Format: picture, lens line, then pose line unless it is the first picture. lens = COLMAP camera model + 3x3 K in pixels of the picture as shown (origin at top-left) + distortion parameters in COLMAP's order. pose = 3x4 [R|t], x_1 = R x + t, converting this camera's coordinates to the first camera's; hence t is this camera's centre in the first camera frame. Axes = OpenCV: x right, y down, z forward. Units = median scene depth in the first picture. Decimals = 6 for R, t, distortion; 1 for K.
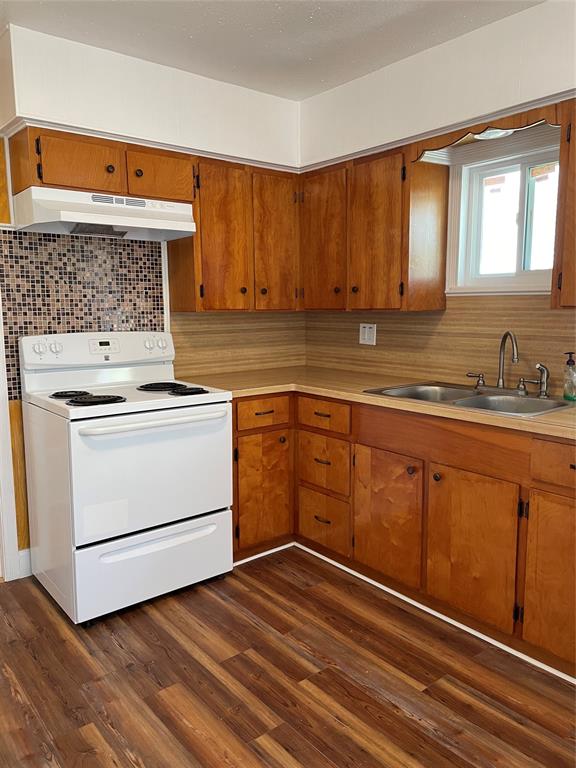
lens RADIAL K [[581.4, 0, 294.1], [0, 581.4, 381.9], [0, 0, 1]] dist [0.072070, -0.092729]
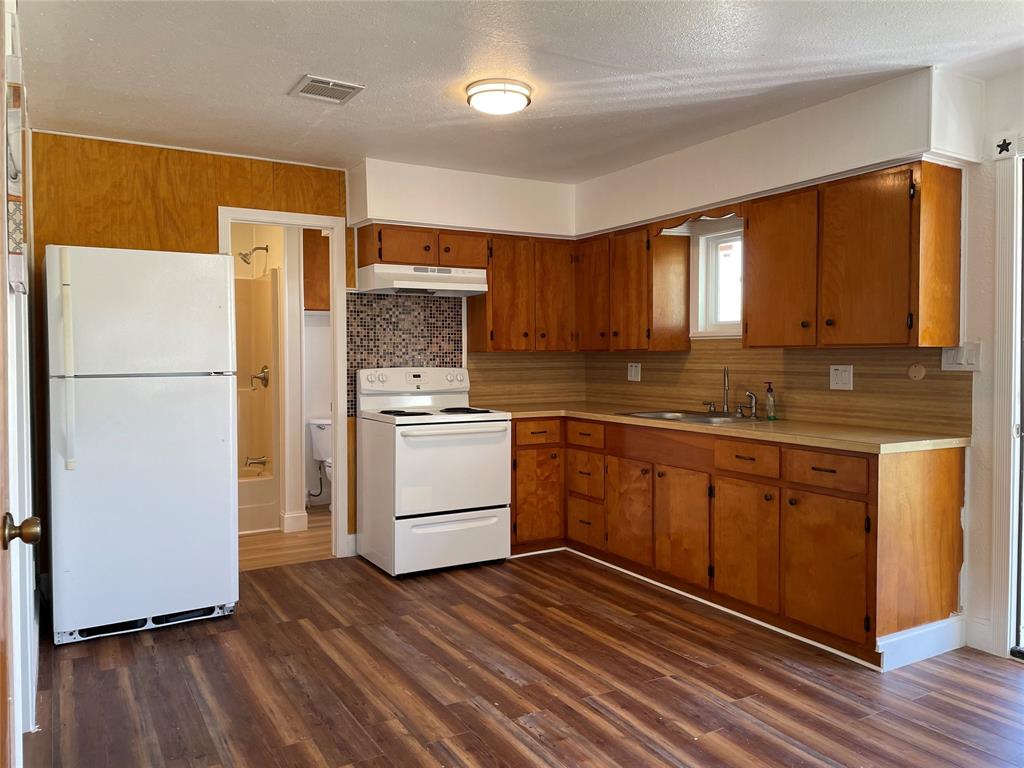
lens RADIAL K [[775.2, 0, 512.4], [0, 775.2, 377.9], [0, 0, 1]] dist [0.072070, -0.092729]
pose [[0.987414, 0.006616, -0.158021, 0.166569], [-0.022453, 0.994869, -0.098648, 0.110453], [0.156558, 0.100955, 0.982496, -0.697743]]
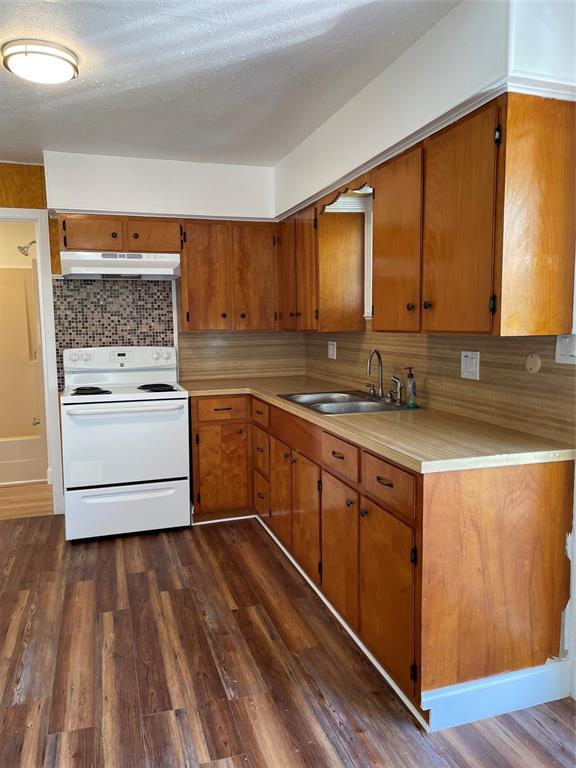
lens RADIAL K [[581.4, 0, 293.2], [0, 581.4, 380.6], [0, 0, 1]] dist [0.072070, -0.092729]
pose [[0.932749, 0.029813, -0.359292, 0.612079], [-0.039222, 0.999051, -0.018923, 0.008127], [0.358387, 0.031743, 0.933033, -0.179063]]
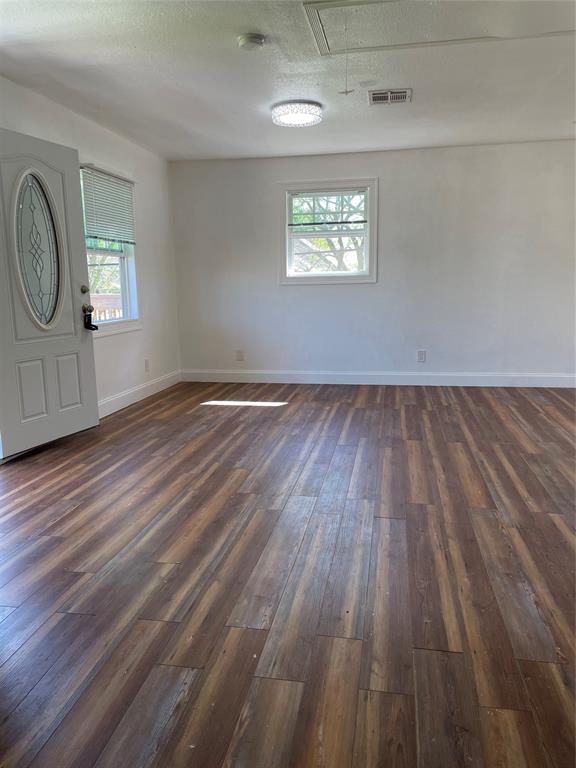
lens RADIAL K [[581.4, 0, 291.2], [0, 581.4, 381.4], [0, 0, 1]] dist [0.072070, -0.092729]
pose [[-0.650333, -0.115154, 0.750870, -0.493683], [0.116120, 0.961758, 0.248068, -0.010849], [-0.750722, 0.248518, -0.612091, 0.650351]]
